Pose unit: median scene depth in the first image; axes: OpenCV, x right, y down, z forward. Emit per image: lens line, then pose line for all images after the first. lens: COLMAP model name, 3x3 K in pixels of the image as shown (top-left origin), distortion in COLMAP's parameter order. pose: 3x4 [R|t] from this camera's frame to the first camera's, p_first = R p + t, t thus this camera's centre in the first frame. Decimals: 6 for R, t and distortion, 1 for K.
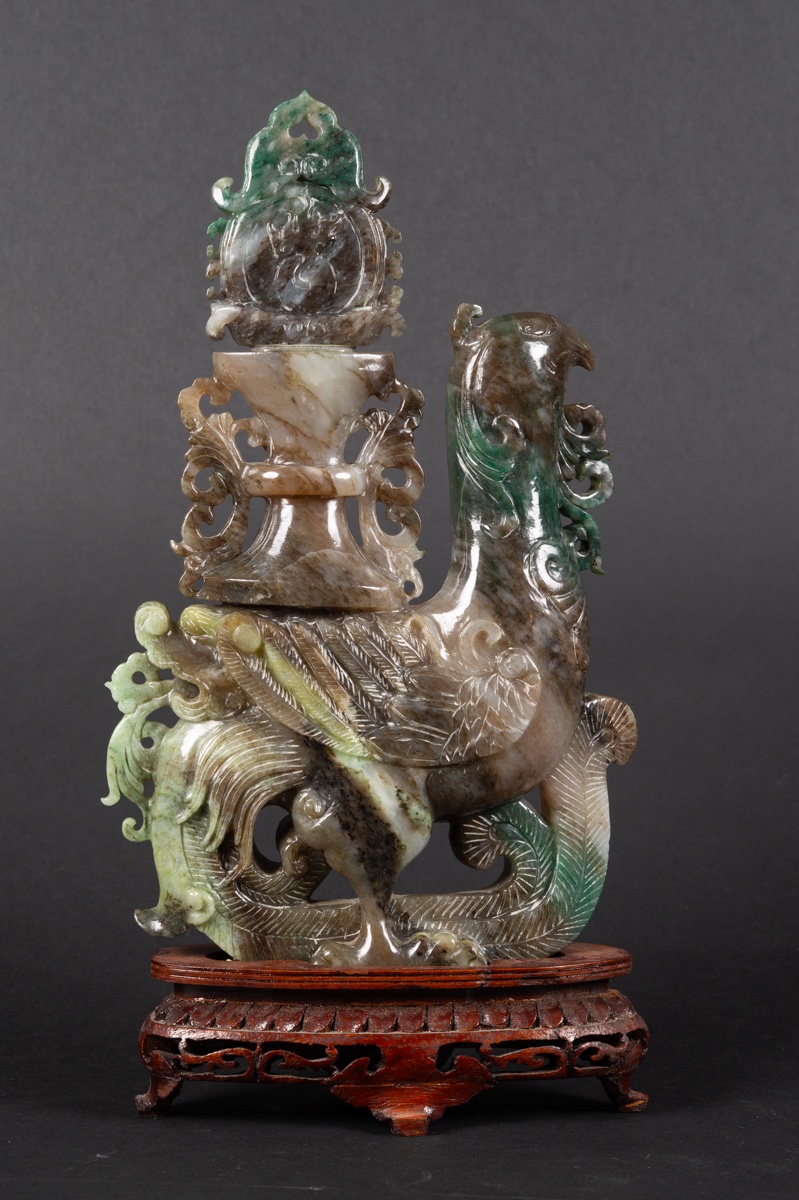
lens RADIAL K [[2857.6, 0, 399.5], [0, 2857.6, 600.0], [0, 0, 1]] dist [0.015680, 0.139797]
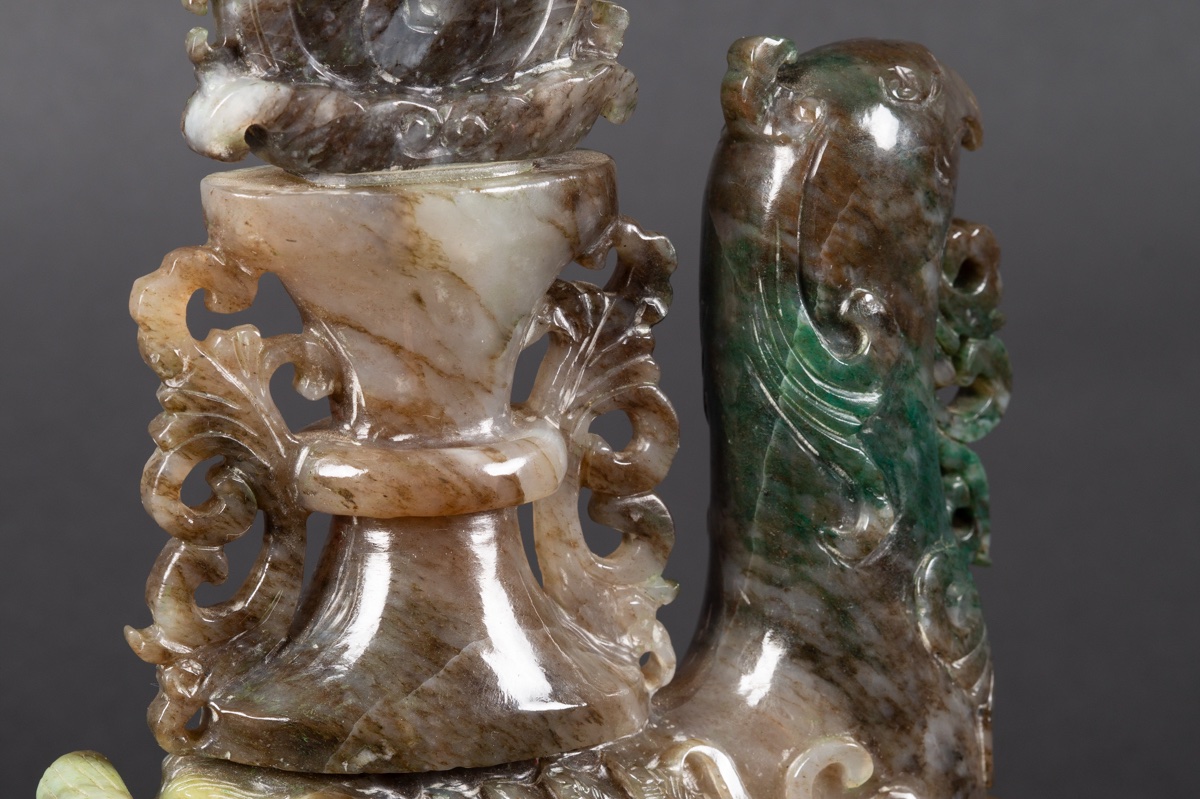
lens RADIAL K [[3003.5, 0, 600.0], [0, 3003.5, 399.5], [0, 0, 1]] dist [-0.002526, 0.158267]
pose [[0.944375, -0.085729, 0.317501, -0.153673], [0.024630, 0.981152, 0.191662, -0.139246], [-0.327948, -0.173181, 0.928686, 0.571839]]
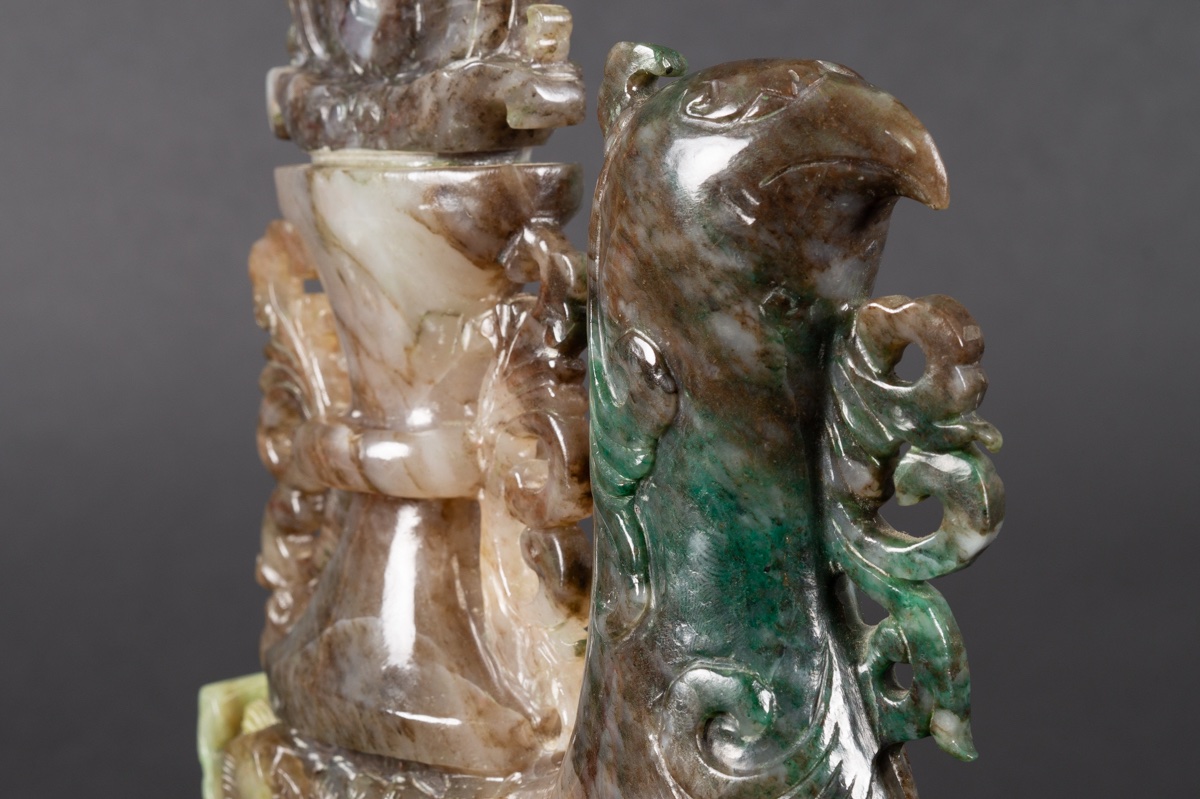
lens RADIAL K [[3003.5, 0, 600.0], [0, 3003.5, 399.5], [0, 0, 1]] dist [-0.002526, 0.158267]
pose [[0.564271, 0.066591, -0.822899, 0.372072], [-0.027861, 0.997710, 0.061633, -0.080280], [0.825119, -0.011850, 0.564835, 0.764155]]
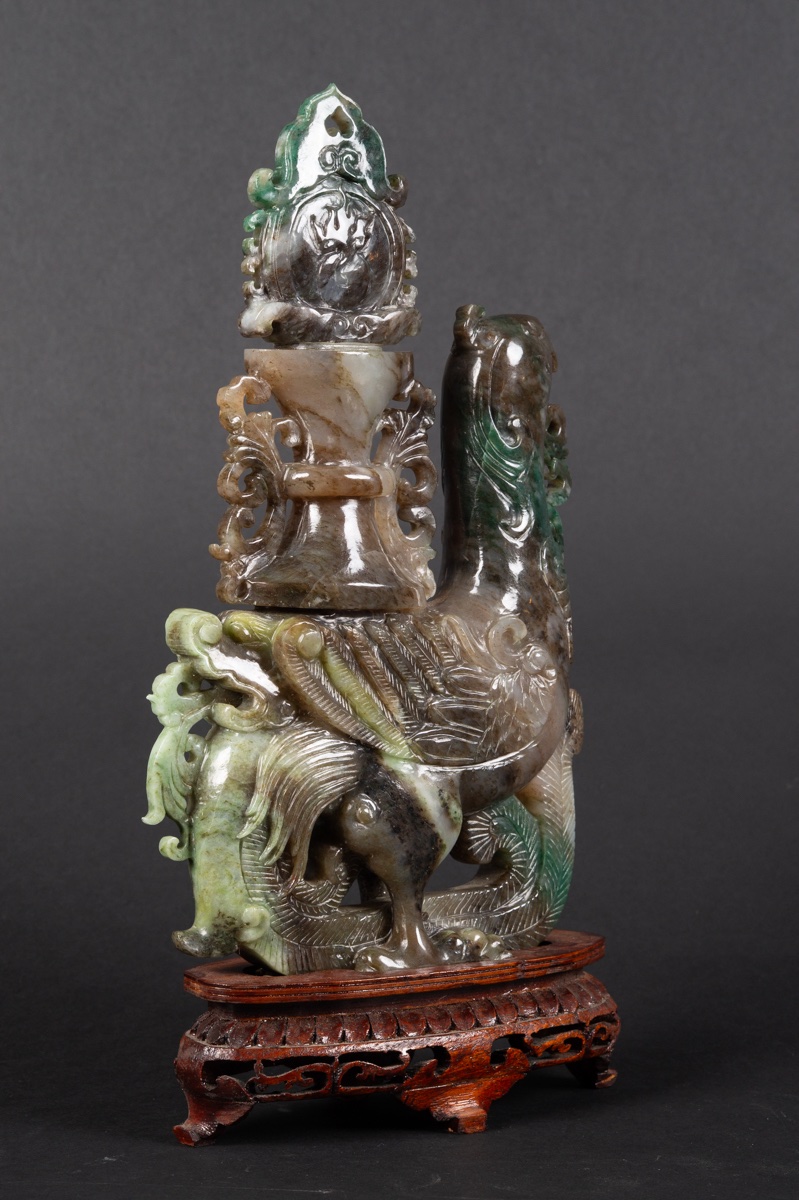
lens RADIAL K [[2857.6, 0, 399.5], [0, 2857.6, 600.0], [0, 0, 1]] dist [0.015680, 0.139797]
pose [[0.874589, -0.026764, 0.484125, -0.493478], [0.023250, 0.999642, 0.013263, -0.013548], [-0.484307, -0.000344, 0.874898, 0.131079]]
